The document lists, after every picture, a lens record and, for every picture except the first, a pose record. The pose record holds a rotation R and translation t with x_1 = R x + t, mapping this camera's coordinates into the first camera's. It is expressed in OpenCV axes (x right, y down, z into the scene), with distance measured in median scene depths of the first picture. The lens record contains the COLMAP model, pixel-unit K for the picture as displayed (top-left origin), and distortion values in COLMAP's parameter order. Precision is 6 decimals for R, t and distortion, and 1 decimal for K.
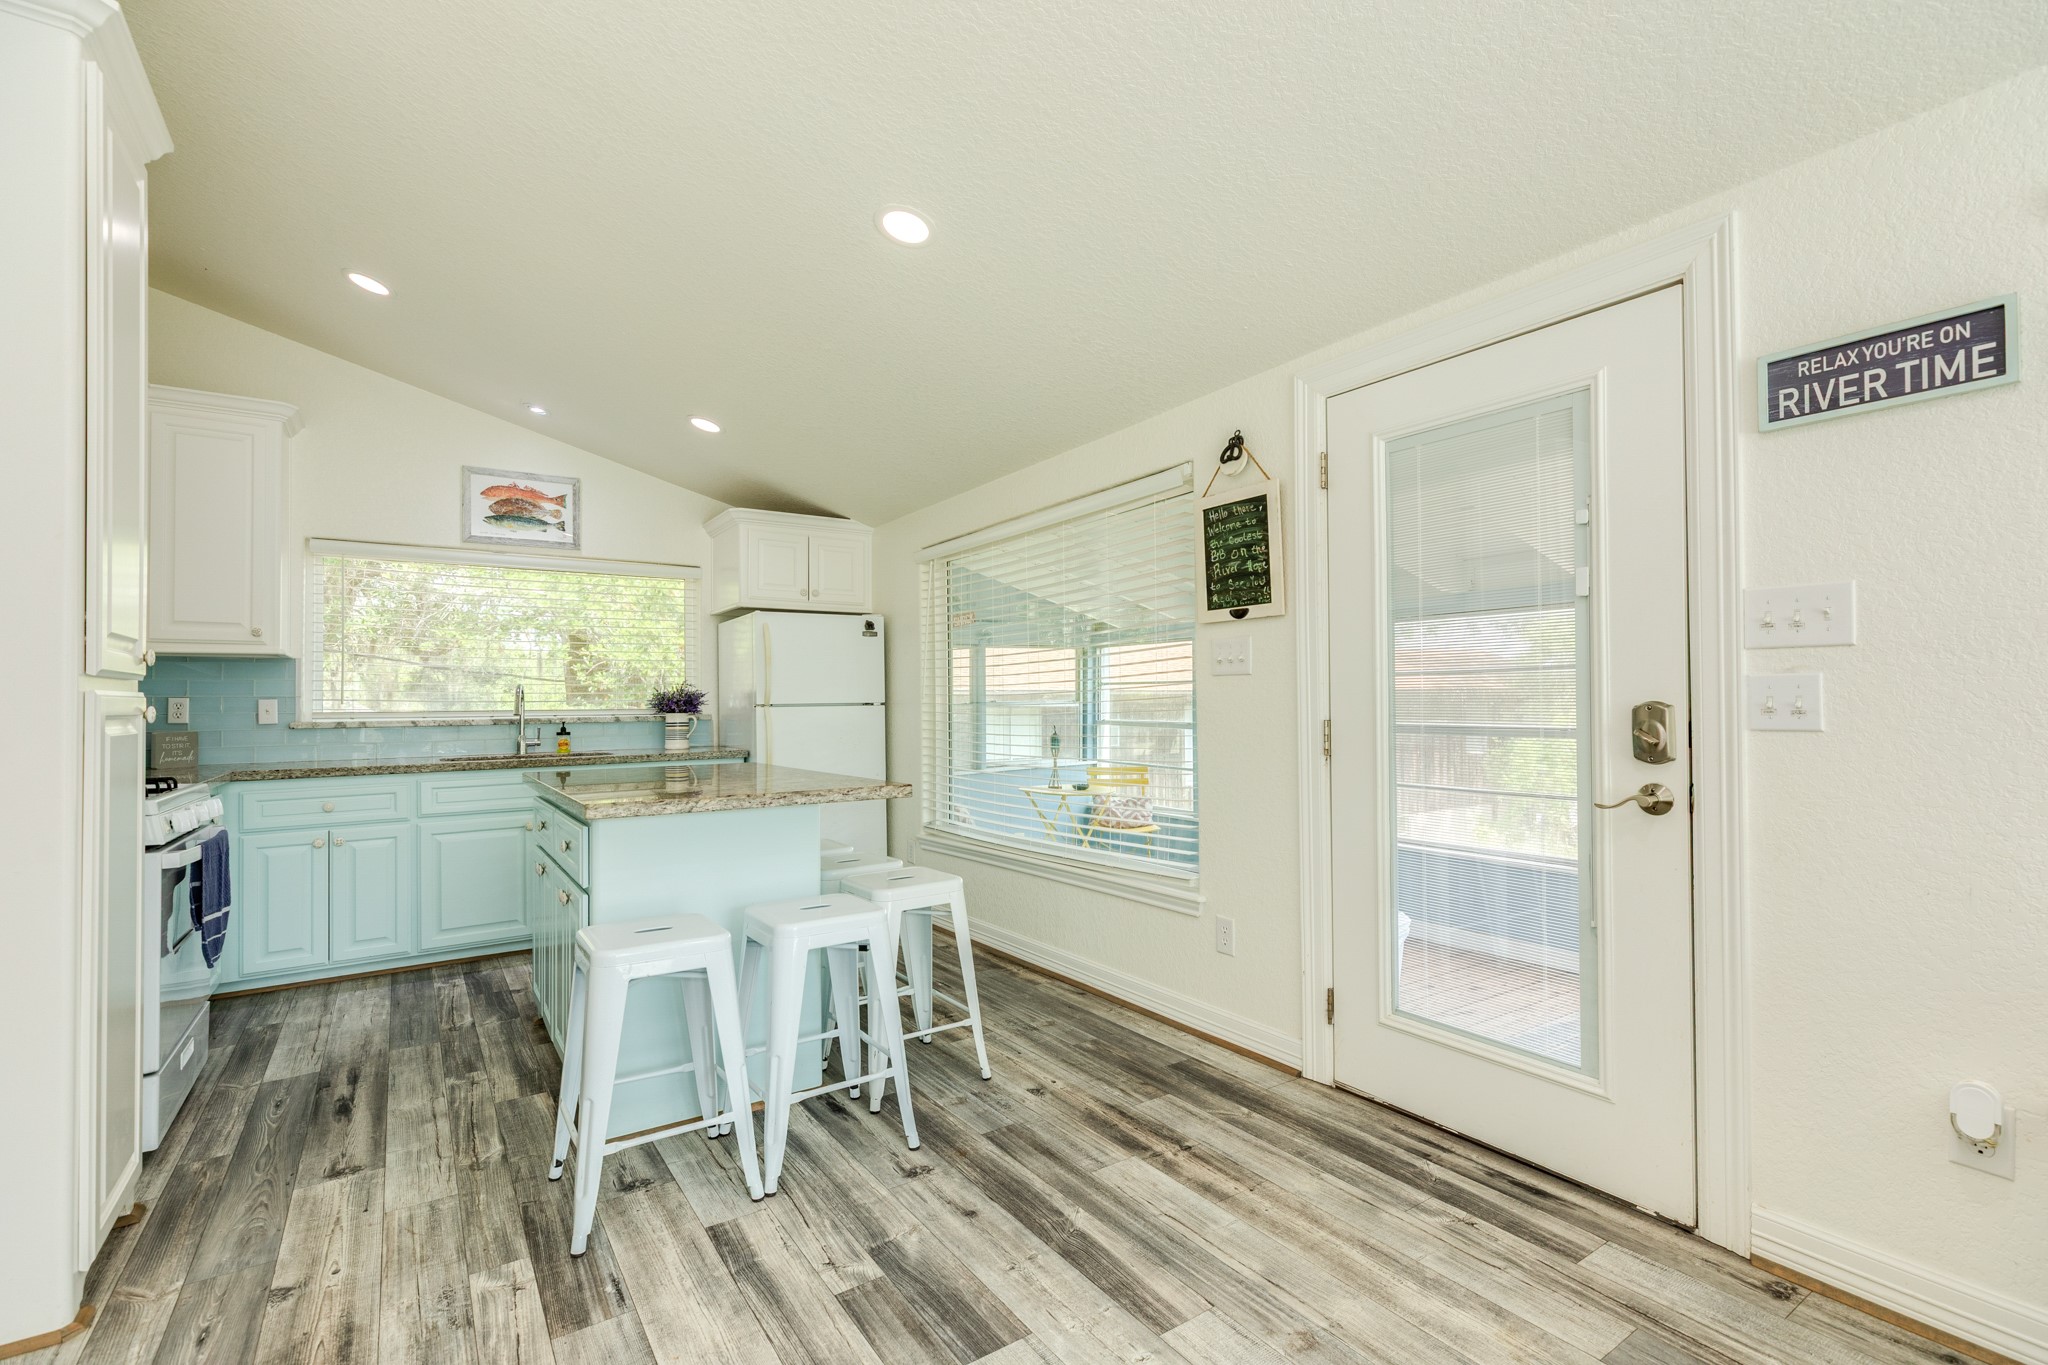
lens RADIAL K [[910.5, 0, 1018.5], [0, 910.5, 686.8], [0, 0, 1]] dist [0.005166, -0.000889]
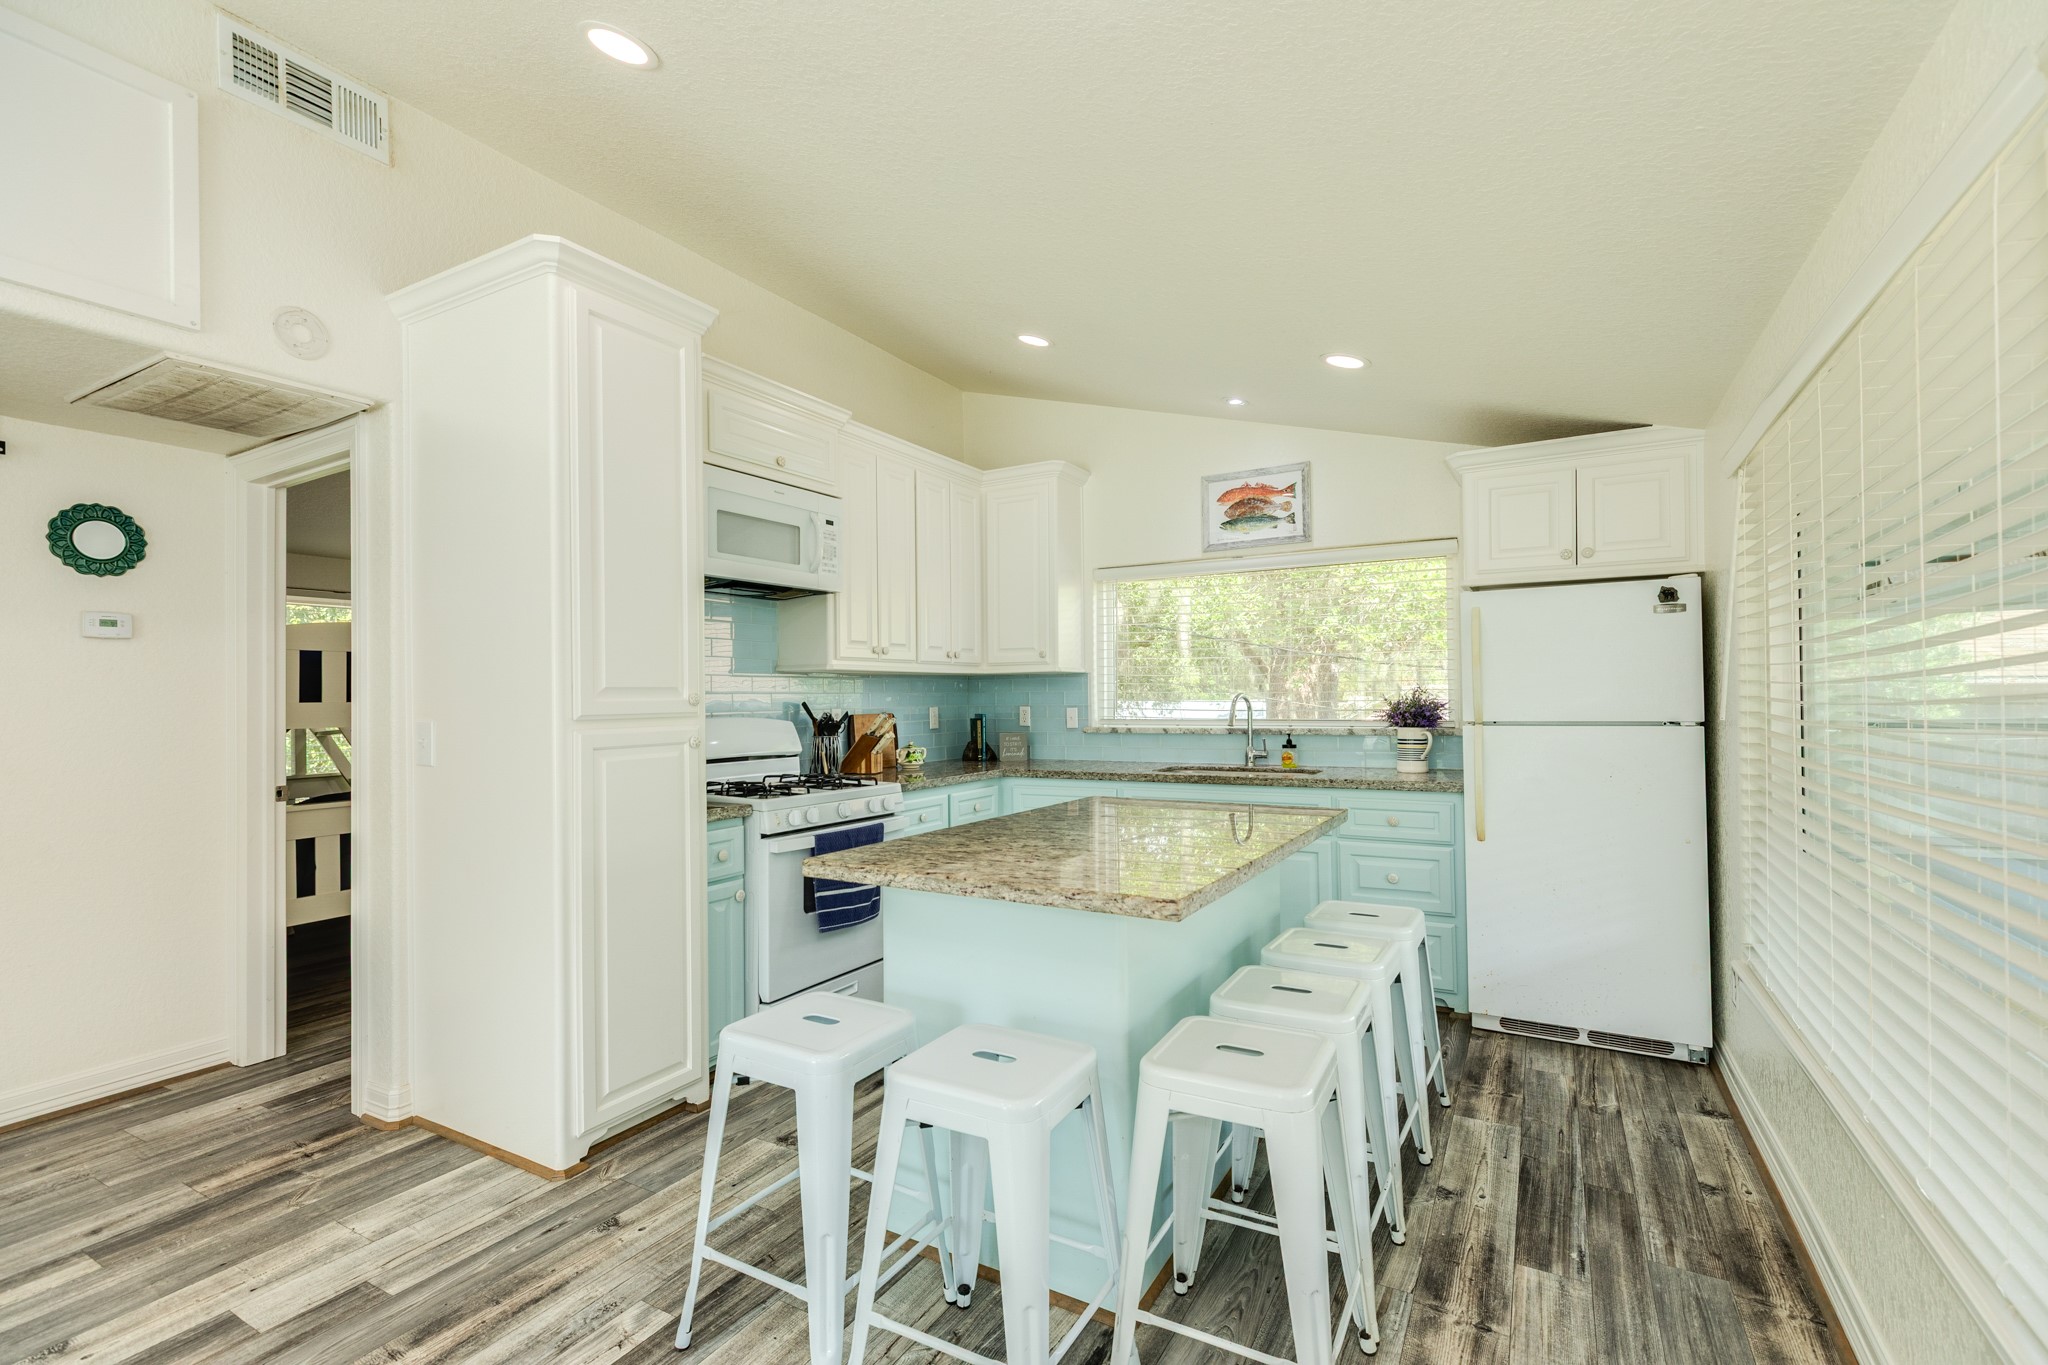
lens RADIAL K [[910.5, 0, 1023.4], [0, 910.5, 686.2], [0, 0, 1]] dist [0.005166, -0.000889]
pose [[0.441051, -0.004553, -0.897471, 0.231388], [0.023486, 0.999703, 0.006470, -0.024039], [0.897175, -0.023932, 0.441027, 0.412049]]
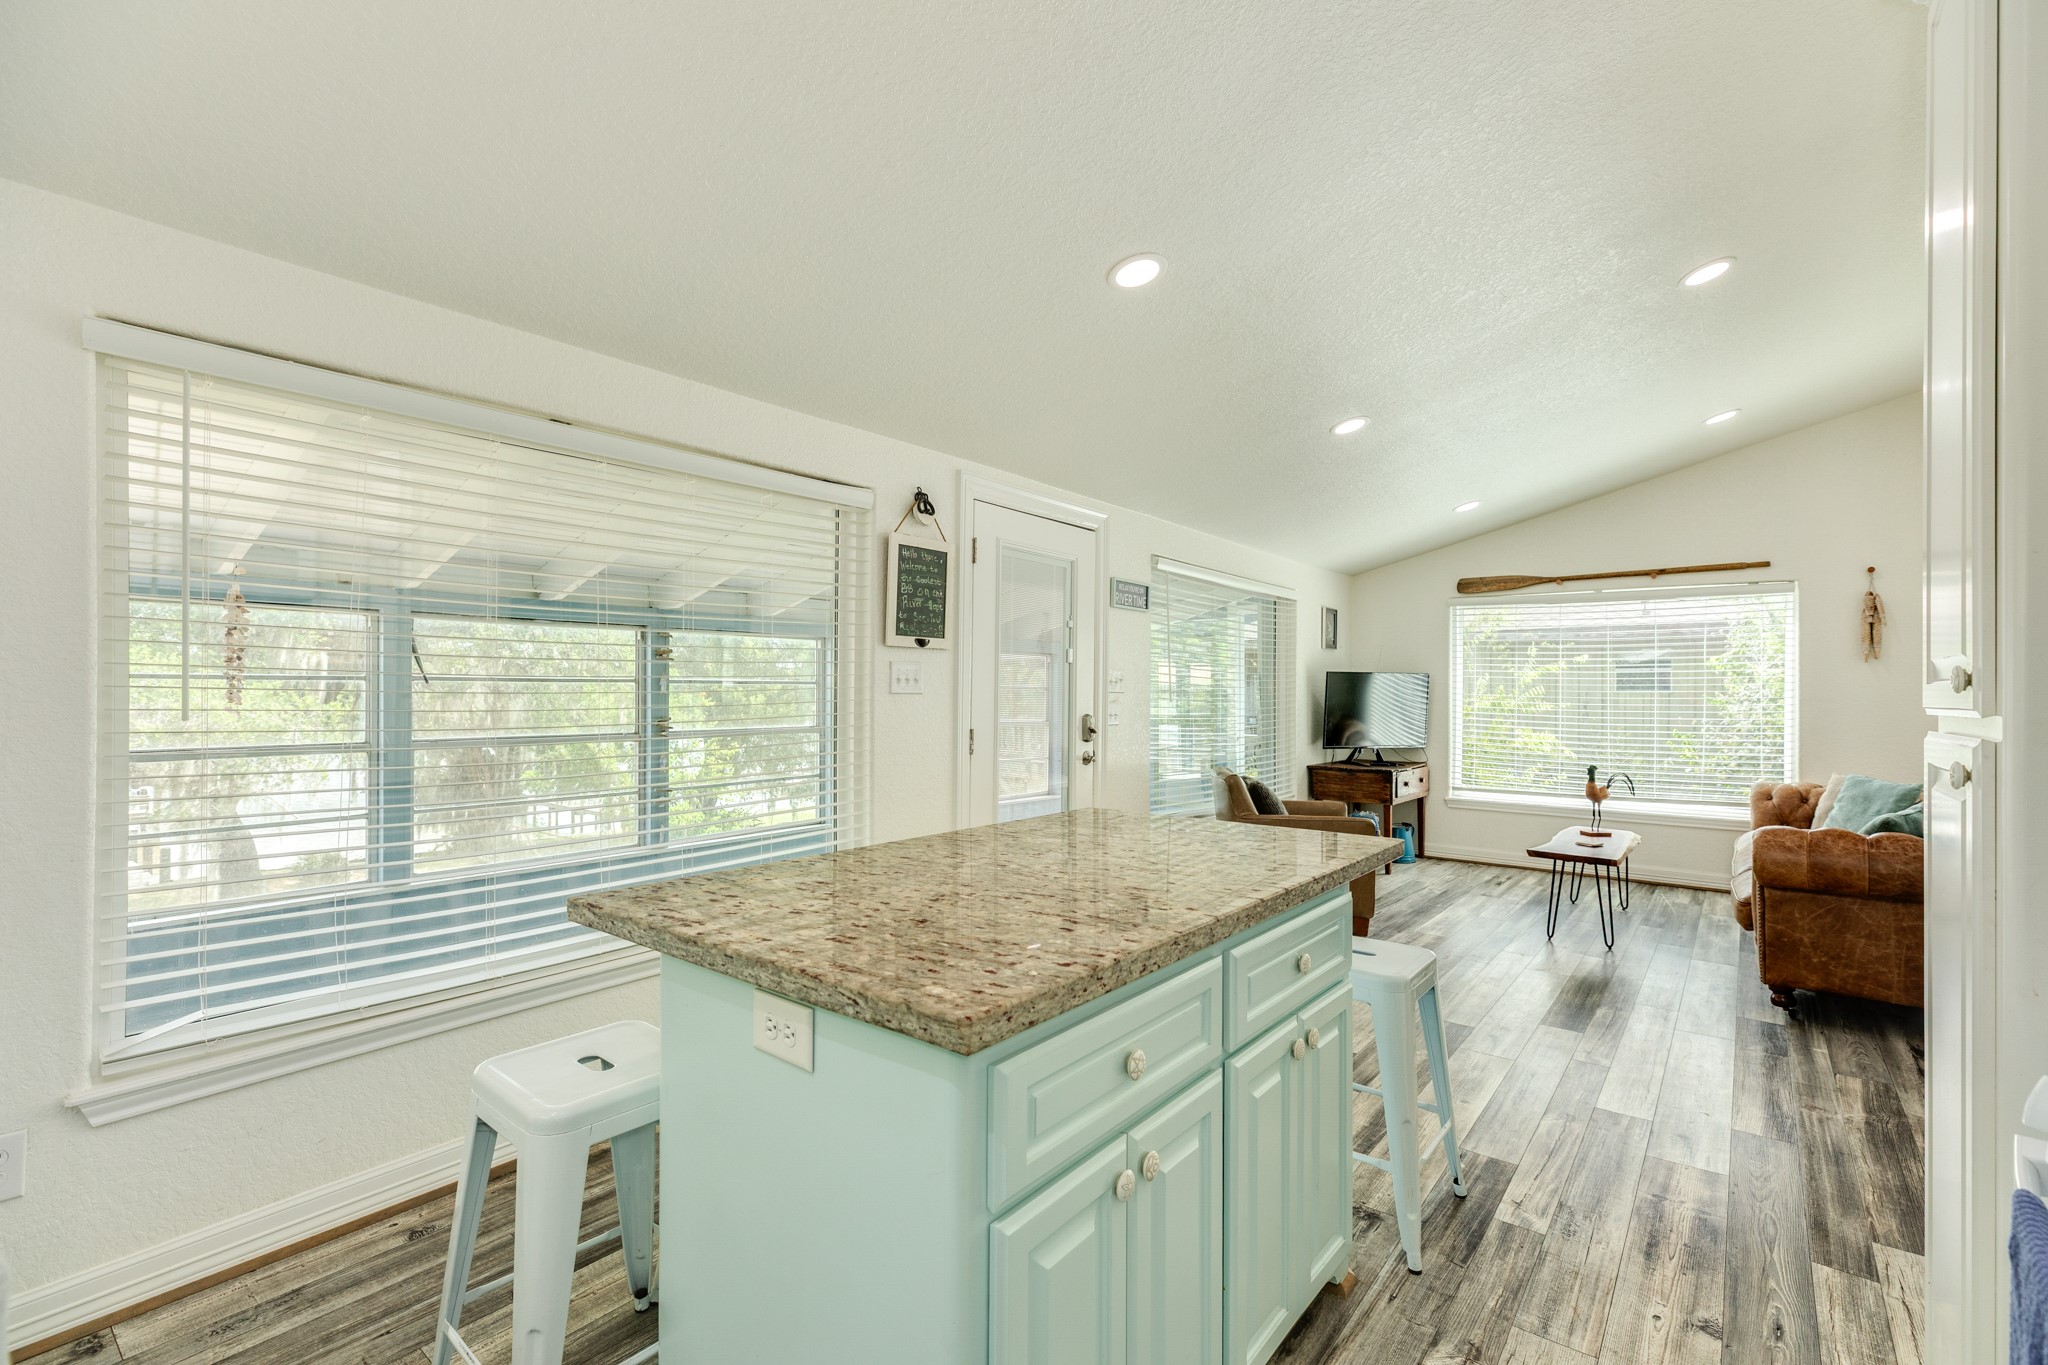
lens RADIAL K [[910.5, 0, 1025.9], [0, 910.5, 679.8], [0, 0, 1]] dist [0.005166, -0.000889]
pose [[-0.299747, 0.019657, 0.953816, -0.655005], [-0.020798, 0.999415, -0.027133, -0.001528], [-0.953792, -0.027970, -0.299163, 0.859312]]
